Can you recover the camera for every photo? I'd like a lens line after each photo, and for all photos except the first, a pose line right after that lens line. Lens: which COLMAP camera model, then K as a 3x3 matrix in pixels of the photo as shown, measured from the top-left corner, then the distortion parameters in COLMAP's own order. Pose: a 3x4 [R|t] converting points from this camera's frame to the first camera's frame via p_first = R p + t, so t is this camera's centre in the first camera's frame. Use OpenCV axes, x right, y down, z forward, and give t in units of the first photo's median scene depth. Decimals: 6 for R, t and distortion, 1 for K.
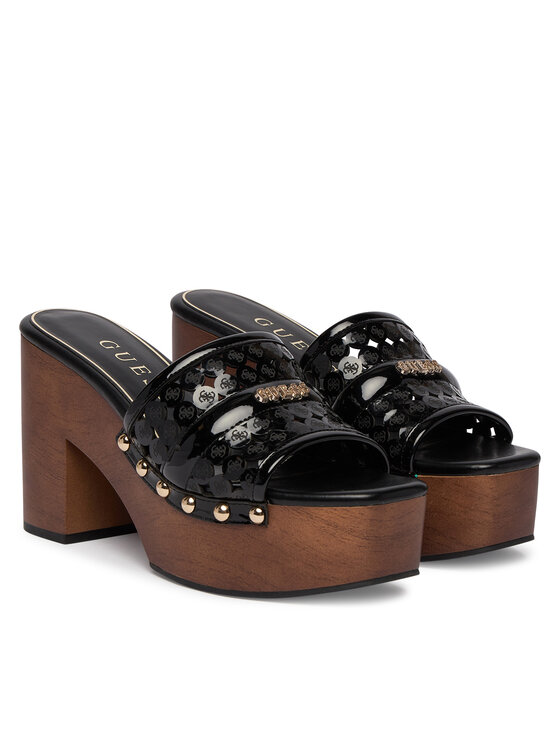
lens RADIAL K [[2134.8, 0, 280.2], [0, 2134.8, 373.7], [0, 0, 1]] dist [0.550342, 0.000000]
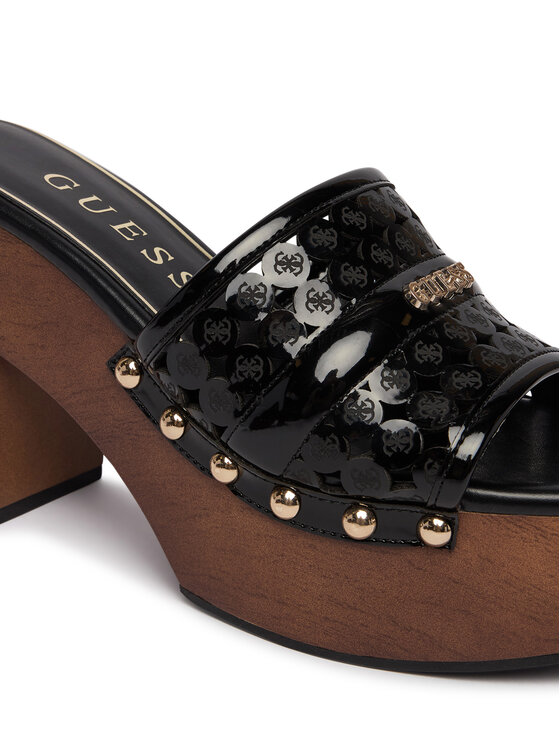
lens RADIAL K [[1522.4, 0, 279.1], [0, 1522.4, 370.1], [0, 0, 1]] dist [-0.037063, 0.000000]
pose [[0.966401, -0.029766, 0.255308, -0.140279], [-0.010909, 0.987627, 0.156439, -0.030539], [-0.256806, -0.153968, 0.954120, 0.650726]]
